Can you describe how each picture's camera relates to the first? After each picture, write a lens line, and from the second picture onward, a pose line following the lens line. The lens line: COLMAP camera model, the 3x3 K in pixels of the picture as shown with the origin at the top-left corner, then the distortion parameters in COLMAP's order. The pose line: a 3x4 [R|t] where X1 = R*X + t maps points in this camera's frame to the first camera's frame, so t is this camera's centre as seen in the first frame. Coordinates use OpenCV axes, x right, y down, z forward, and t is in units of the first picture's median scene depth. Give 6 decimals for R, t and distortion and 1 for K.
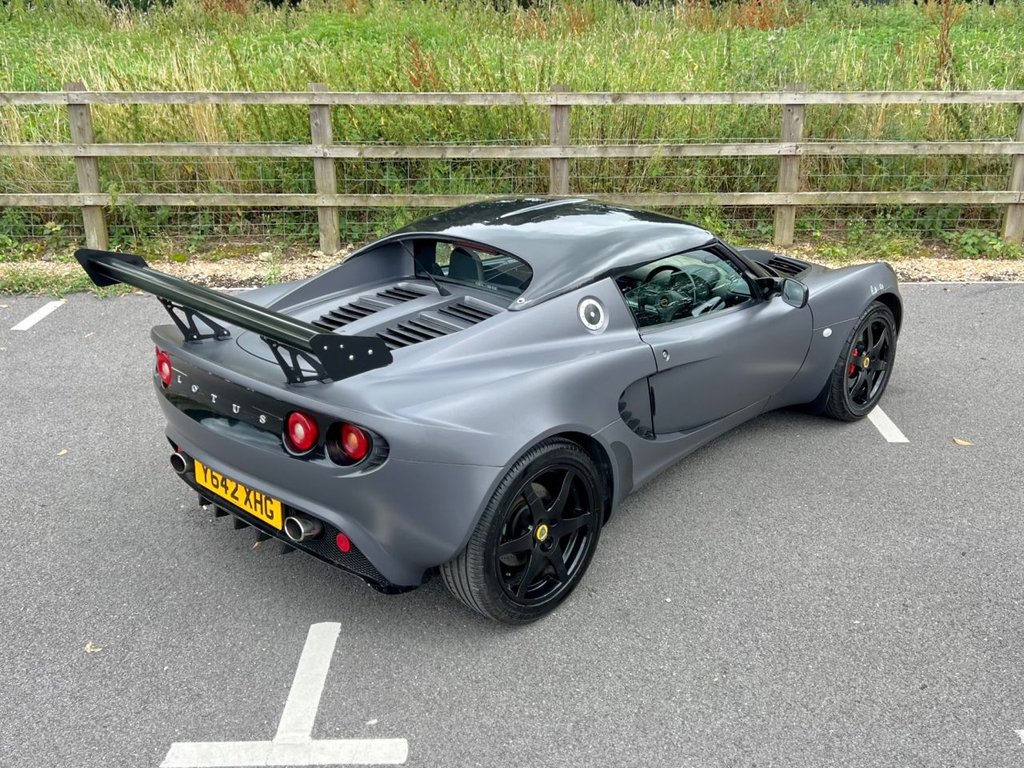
lens RADIAL K [[1096.4, 0, 541.6], [0, 1096.4, 368.1], [0, 0, 1]] dist [0.027972, -0.008568]
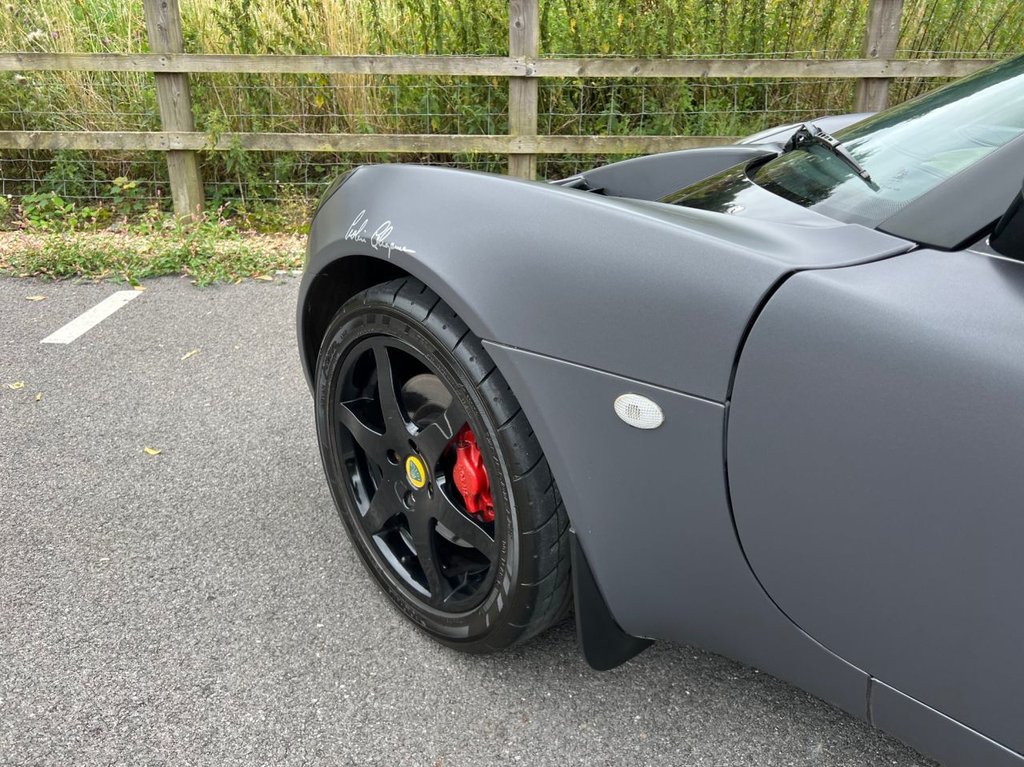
lens RADIAL K [[821.2, 0, 512.0], [0, 821.2, 383.5], [0, 0, 1]] dist [0.019702, -0.010332]
pose [[0.999972, 0.002296, 0.007154, -0.264225], [-0.002608, 0.999032, 0.043923, -0.034207], [-0.007047, -0.043941, 0.999009, 0.617251]]
